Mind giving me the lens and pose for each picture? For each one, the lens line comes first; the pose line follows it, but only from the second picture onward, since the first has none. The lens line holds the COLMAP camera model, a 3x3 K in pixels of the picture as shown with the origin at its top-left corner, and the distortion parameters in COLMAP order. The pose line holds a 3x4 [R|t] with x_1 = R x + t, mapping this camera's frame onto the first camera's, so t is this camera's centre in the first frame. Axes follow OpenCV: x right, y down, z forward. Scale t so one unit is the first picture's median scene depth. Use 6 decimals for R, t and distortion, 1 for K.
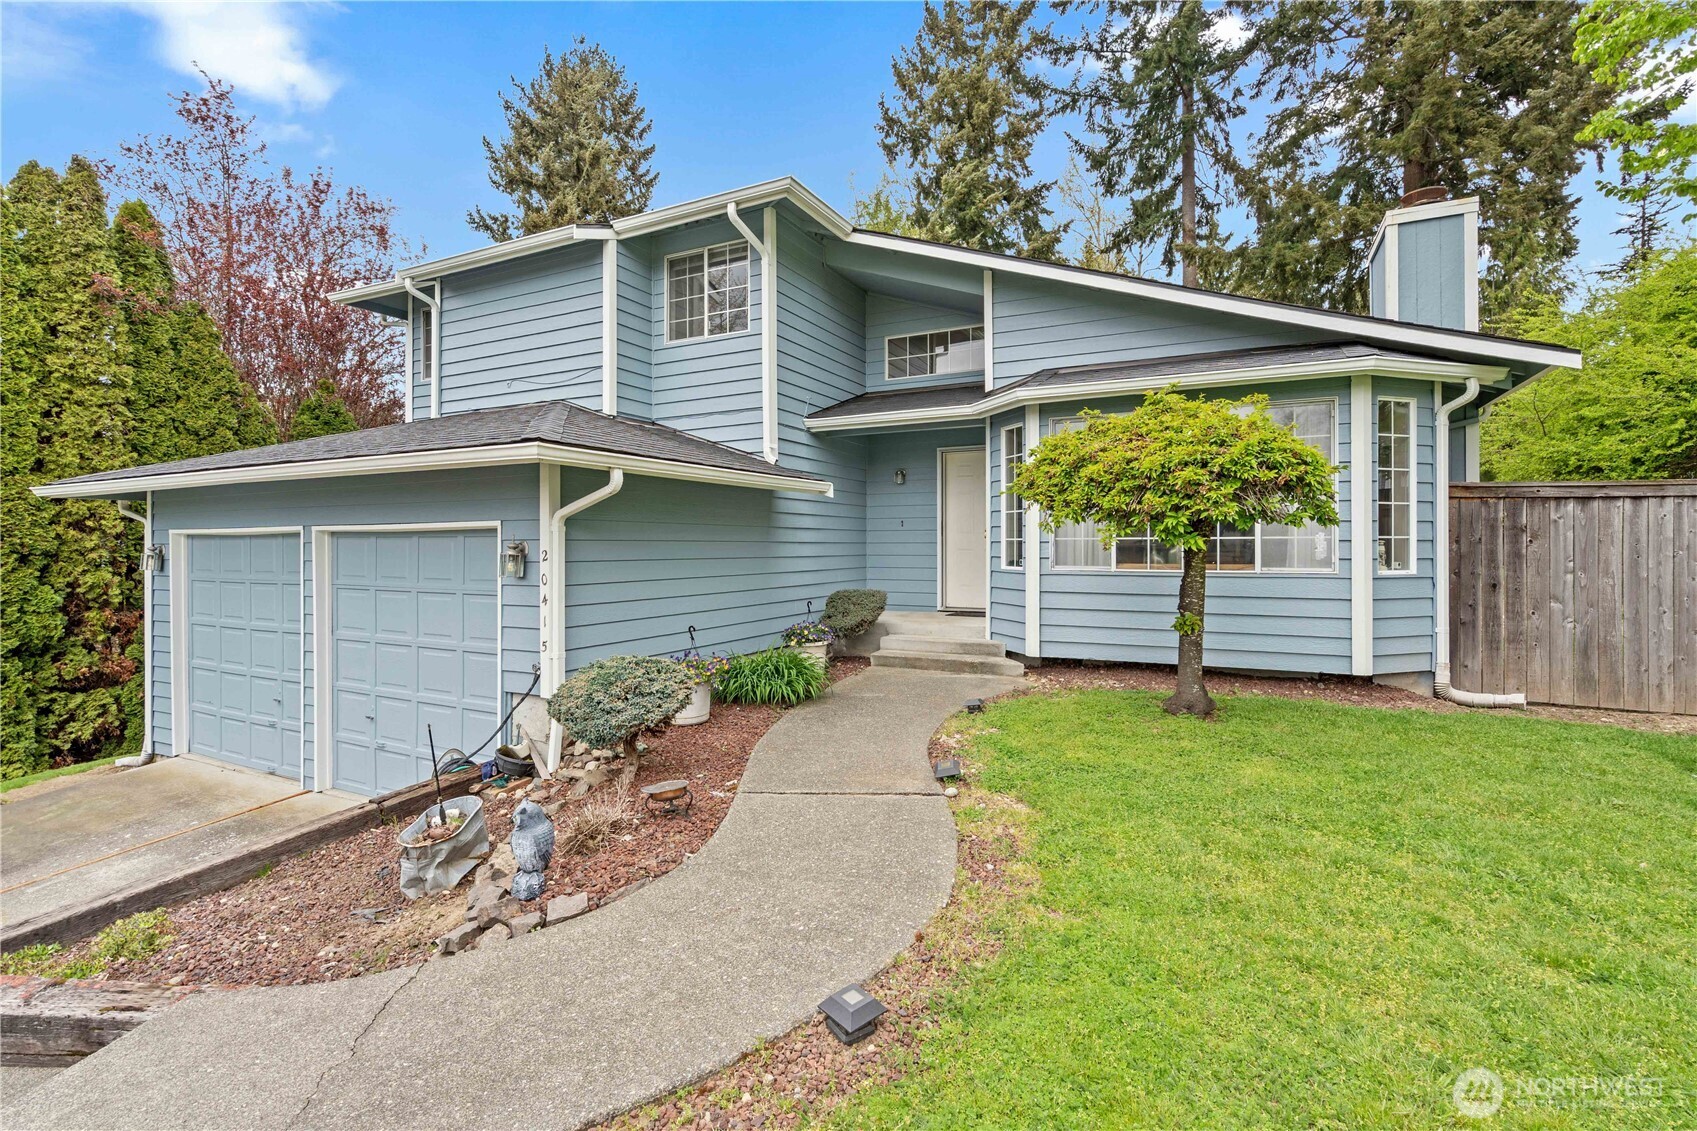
lens RADIAL K [[783.4, 0, 847.7], [0, 783.4, 558.2], [0, 0, 1]] dist [-0.007883, 0.003420]
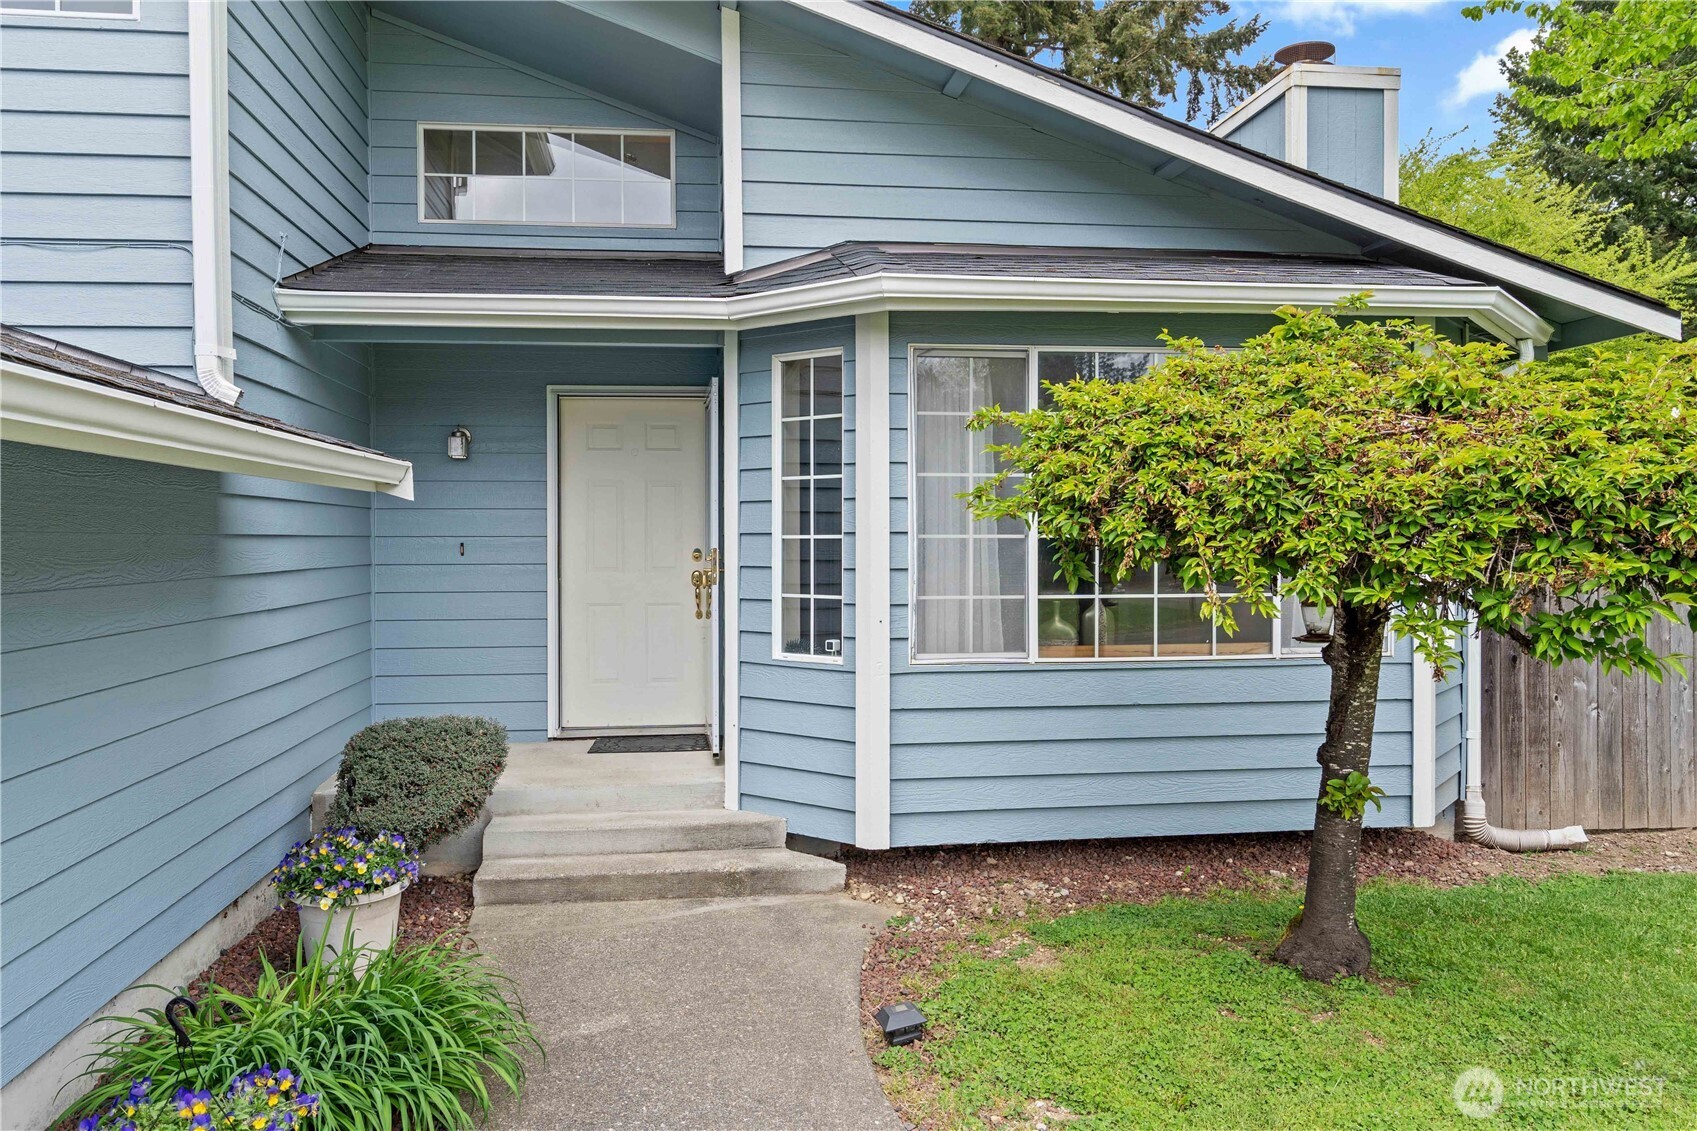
lens RADIAL K [[1233.0, 0, 844.5], [0, 1233.0, 553.4], [0, 0, 1]] dist [0.006216, -0.001753]
pose [[0.829951, -0.006604, 0.557796, -0.181692], [0.011645, 0.999917, -0.005488, -0.045414], [-0.557714, 0.011051, 0.829960, 0.378025]]
